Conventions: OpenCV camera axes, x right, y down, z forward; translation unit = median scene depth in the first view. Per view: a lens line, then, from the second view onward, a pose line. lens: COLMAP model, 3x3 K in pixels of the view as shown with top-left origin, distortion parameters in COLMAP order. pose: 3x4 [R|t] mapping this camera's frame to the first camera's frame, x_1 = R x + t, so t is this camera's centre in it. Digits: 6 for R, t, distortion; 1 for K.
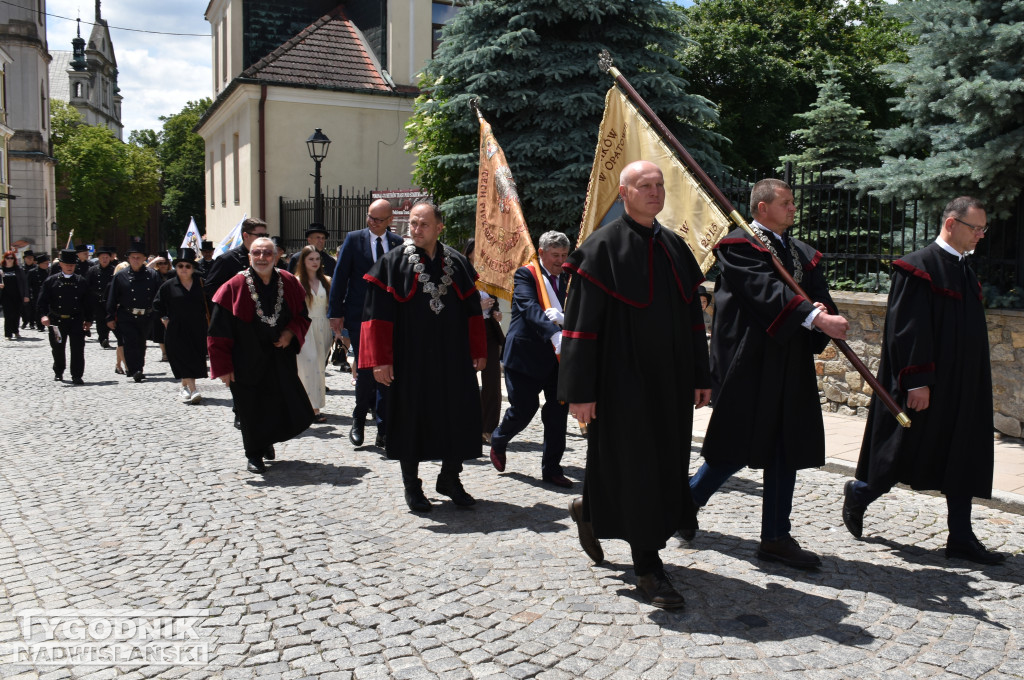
lens RADIAL K [[1042.3, 0, 615.7], [0, 1042.3, 283.1], [0, 0, 1]] dist [-0.017139, -0.010622]
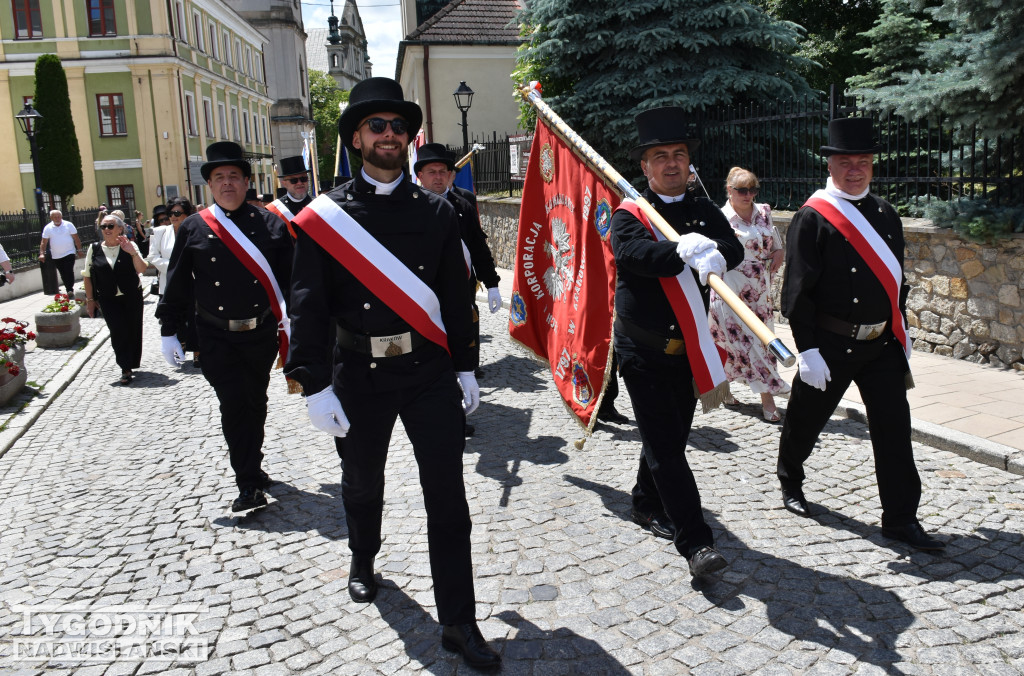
lens RADIAL K [[942.3, 0, 592.1], [0, 942.3, 286.8], [0, 0, 1]] dist [-0.034314, -0.010899]
pose [[0.969227, -0.021459, -0.245231, 0.126594], [0.041942, 0.996023, 0.078610, -0.005514], [0.242568, -0.086476, 0.966272, 0.071033]]
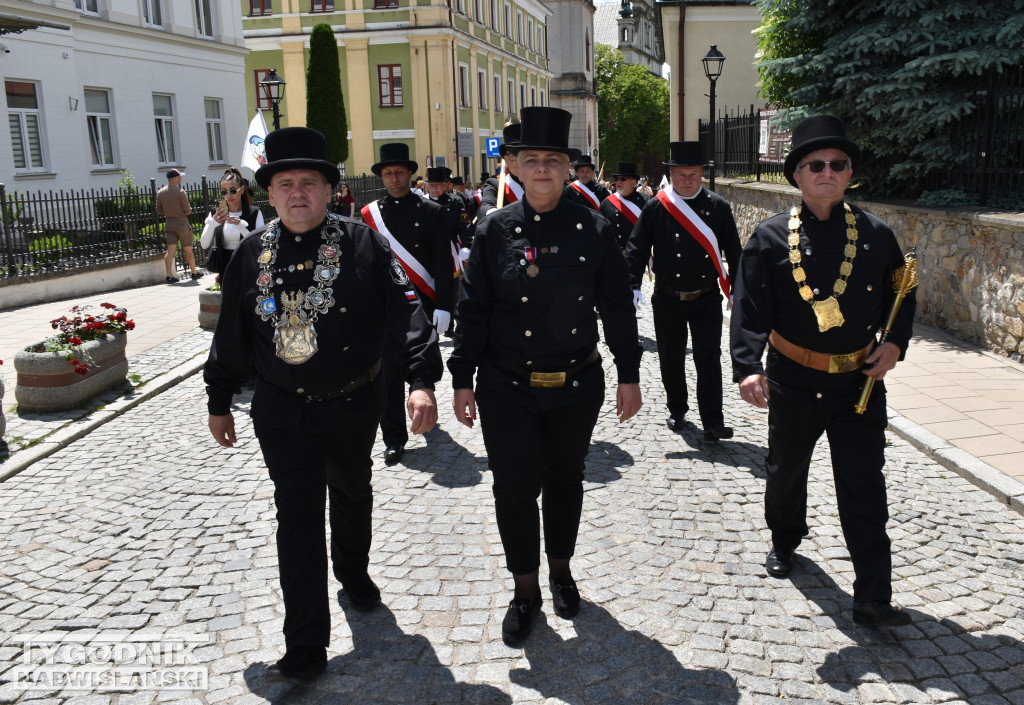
lens RADIAL K [[933.3, 0, 567.2], [0, 933.3, 321.4], [0, 0, 1]] dist [-0.032028, -0.000248]
pose [[0.837530, 0.069919, -0.541899, 0.119813], [0.002194, 0.991340, 0.131299, -0.013099], [0.546387, -0.111156, 0.830124, 0.271066]]
